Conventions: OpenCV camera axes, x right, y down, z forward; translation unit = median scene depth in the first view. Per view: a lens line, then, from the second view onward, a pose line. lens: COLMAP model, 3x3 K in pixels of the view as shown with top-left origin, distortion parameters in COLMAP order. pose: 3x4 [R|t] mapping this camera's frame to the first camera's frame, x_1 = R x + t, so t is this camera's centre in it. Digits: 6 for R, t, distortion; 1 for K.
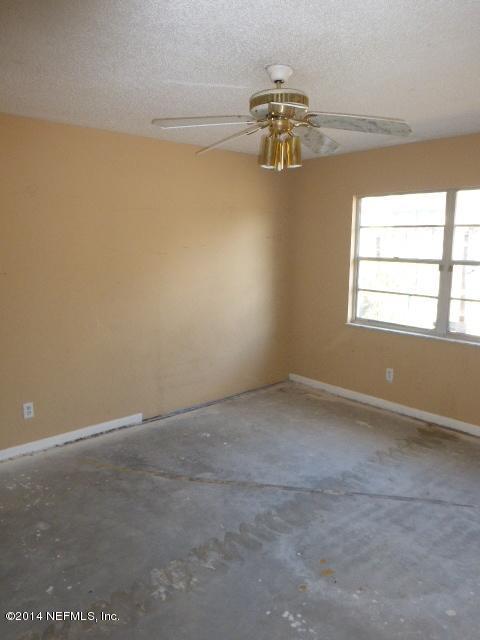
lens RADIAL K [[468.2, 0, 240.3], [0, 468.2, 319.4], [0, 0, 1]] dist [0.003388, -0.002540]
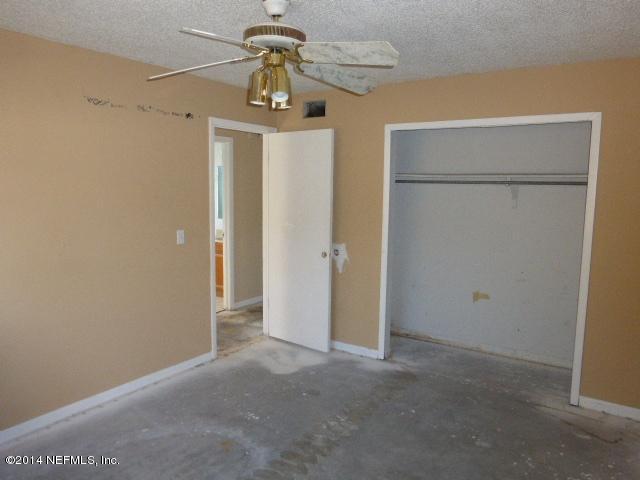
lens RADIAL K [[468.2, 0, 323.4], [0, 468.2, 241.0], [0, 0, 1]] dist [0.003388, -0.002540]
pose [[-0.966261, 0.018519, -0.256897, 0.229026], [-0.058298, 0.955802, 0.288174, -0.334577], [0.250879, 0.293428, -0.922475, 1.937028]]
